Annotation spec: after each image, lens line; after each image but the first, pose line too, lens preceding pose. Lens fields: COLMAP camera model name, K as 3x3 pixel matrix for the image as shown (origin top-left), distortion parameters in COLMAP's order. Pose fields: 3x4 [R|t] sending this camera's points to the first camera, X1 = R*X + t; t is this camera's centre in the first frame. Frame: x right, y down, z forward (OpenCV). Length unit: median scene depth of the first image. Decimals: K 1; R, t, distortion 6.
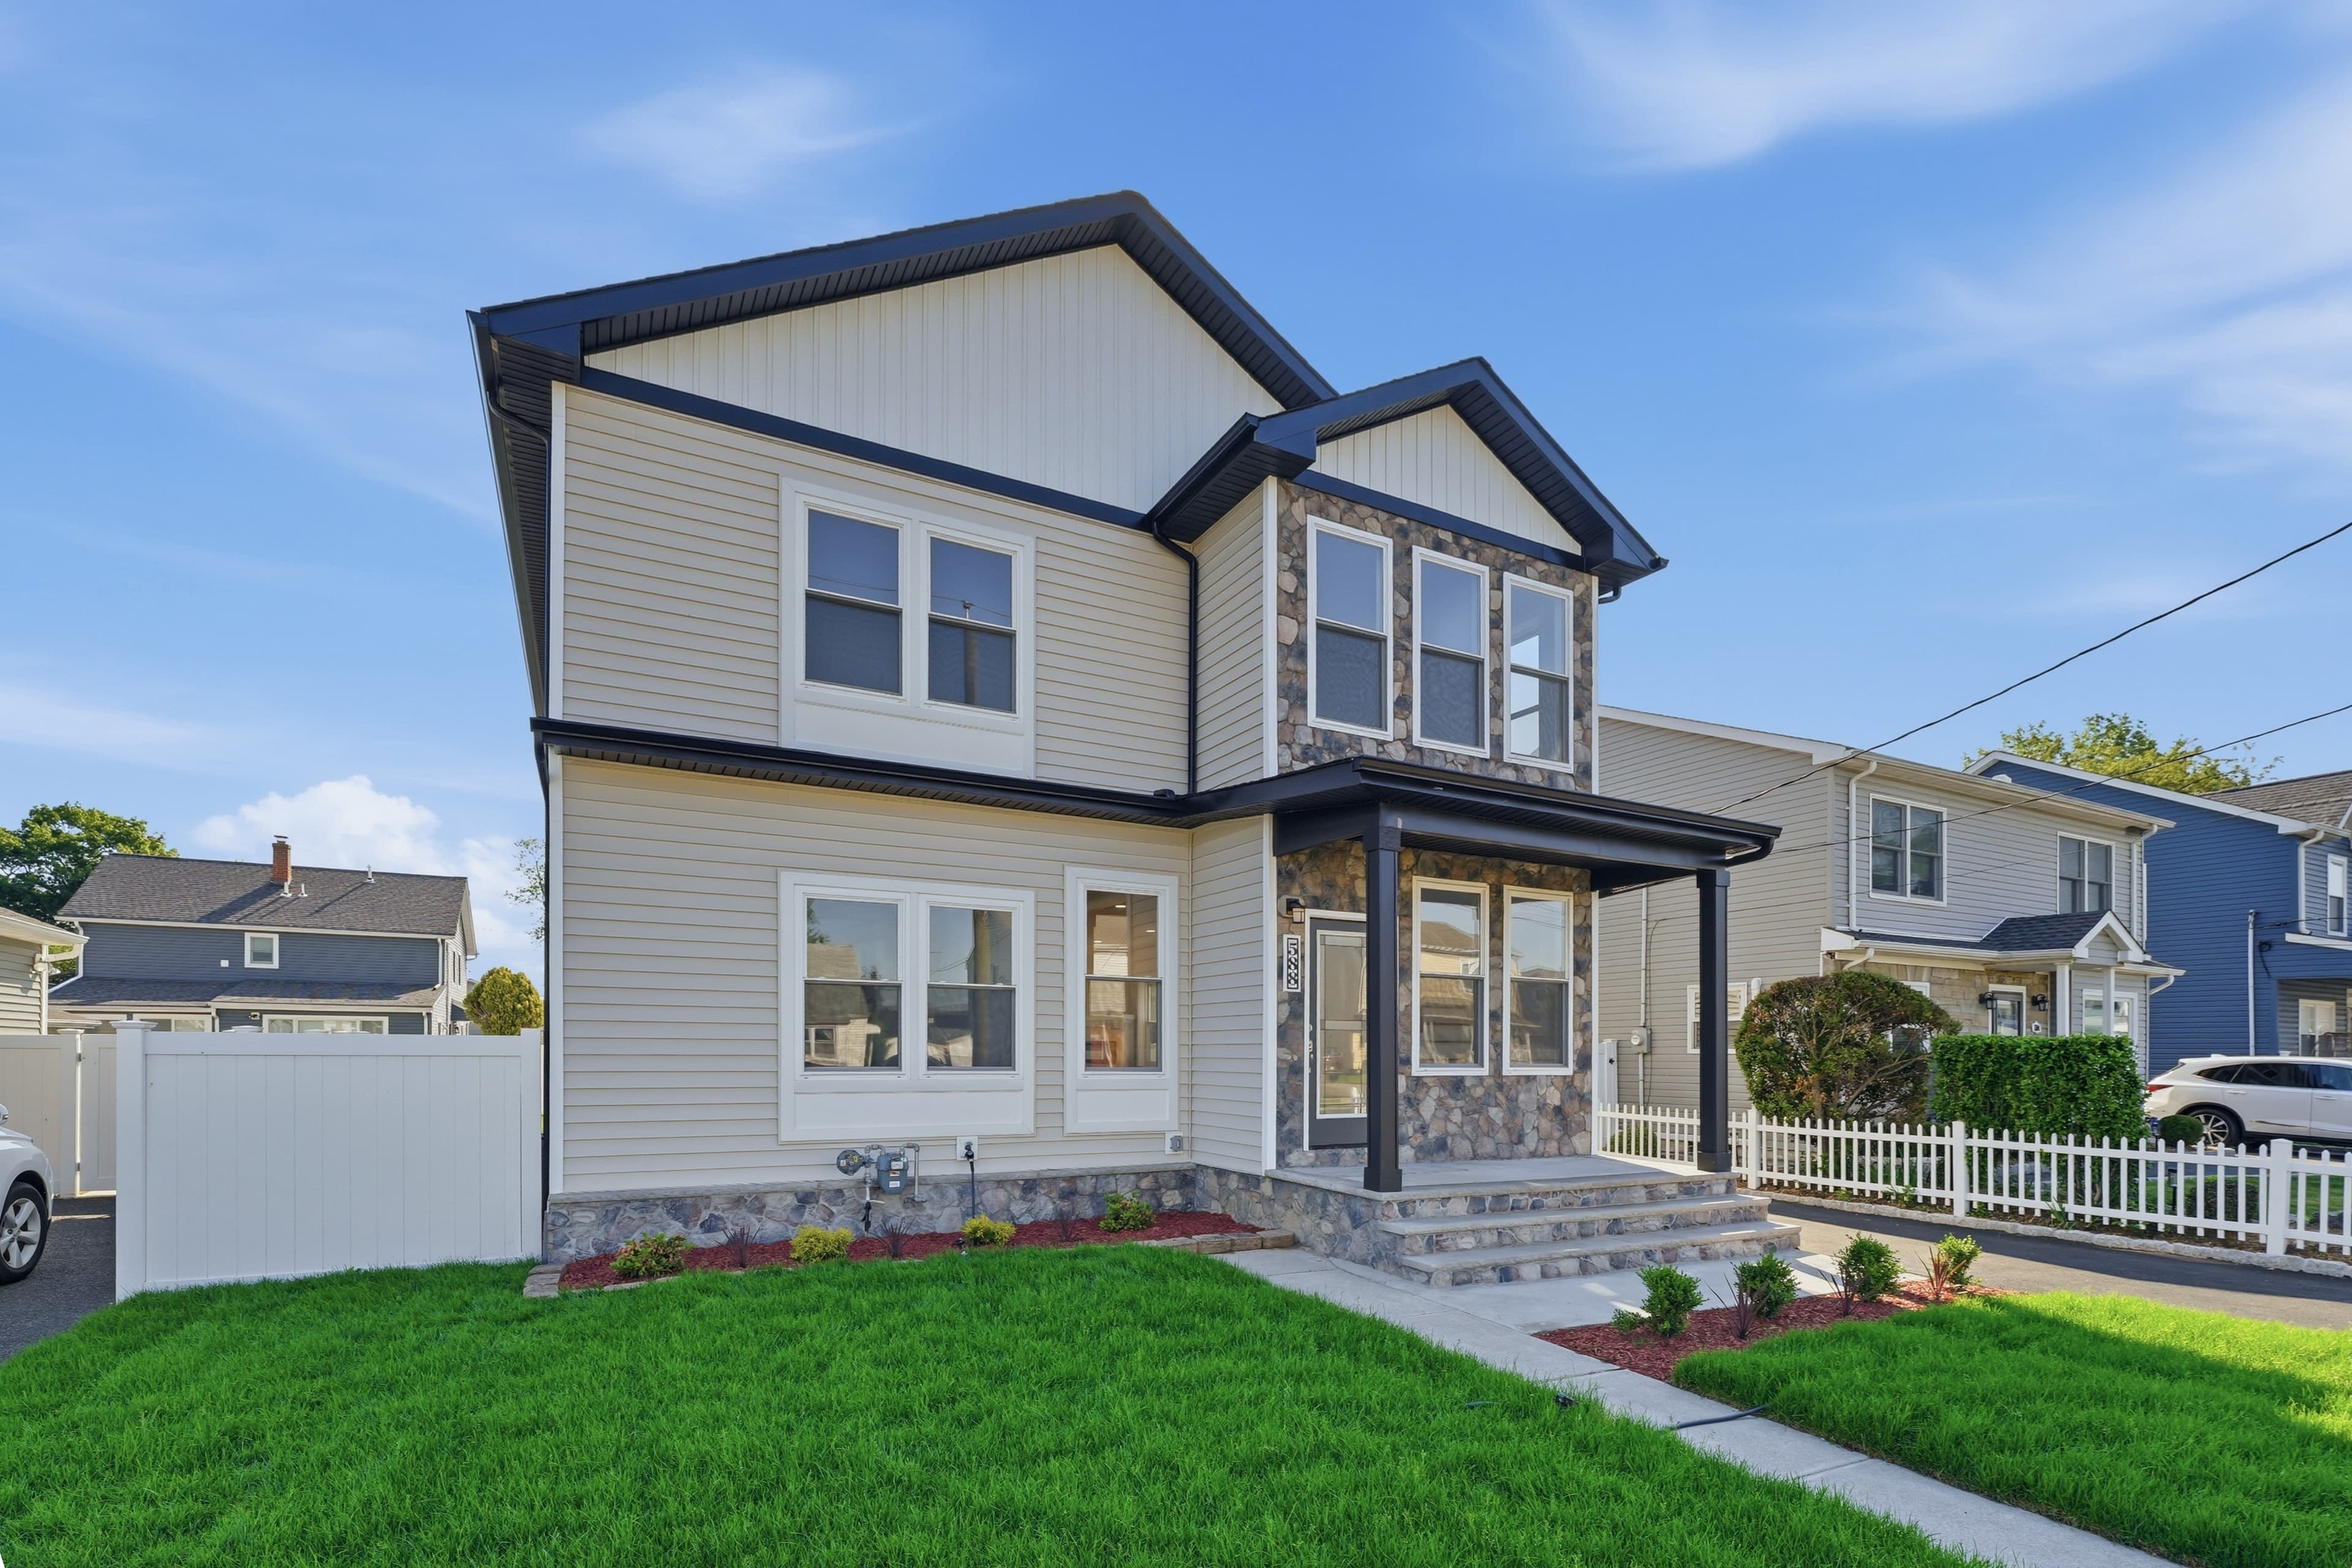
lens RADIAL K [[1037.4, 0, 1171.7], [0, 1037.4, 816.0], [0, 0, 1]] dist [-0.000516, -0.000100]
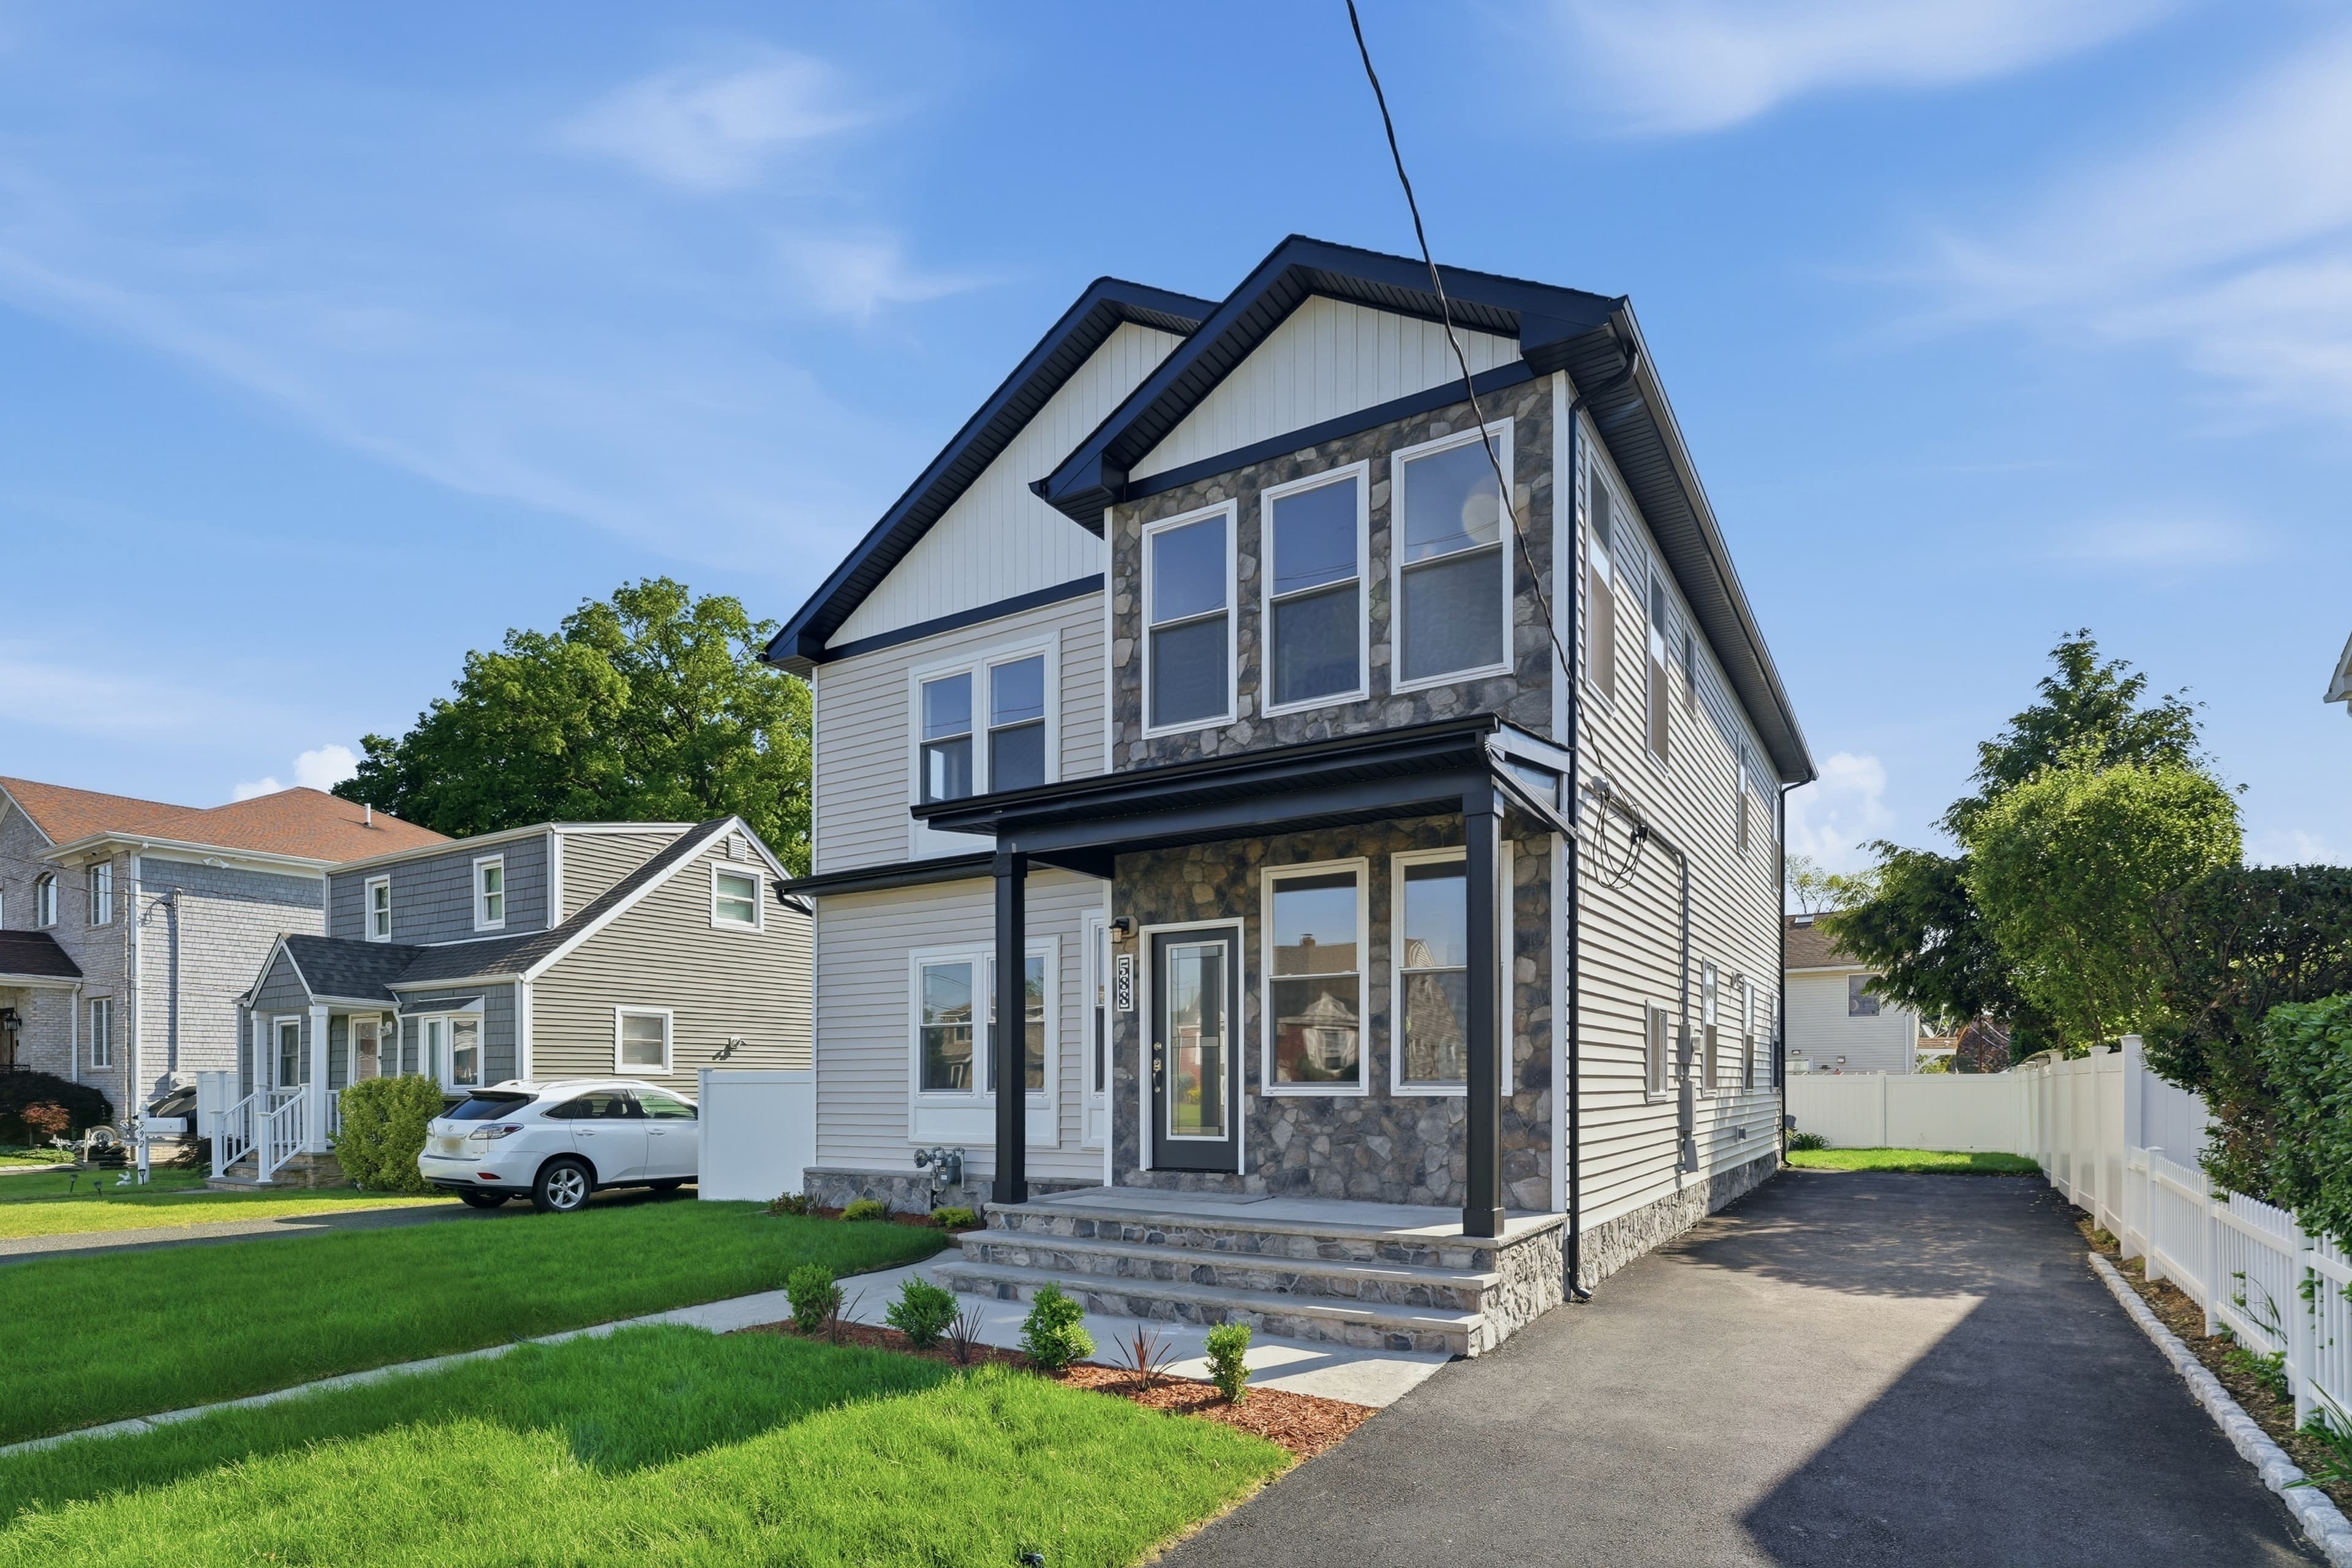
lens RADIAL K [[1161.9, 0, 1176.0], [0, 1161.9, 784.0], [0, 0, 1]] dist [0.001173, 0.000252]
pose [[0.514132, -0.223007, -0.828213, 1.047953], [0.198959, 0.970278, -0.137752, 0.111973], [0.834316, -0.093958, 0.543220, 0.416986]]
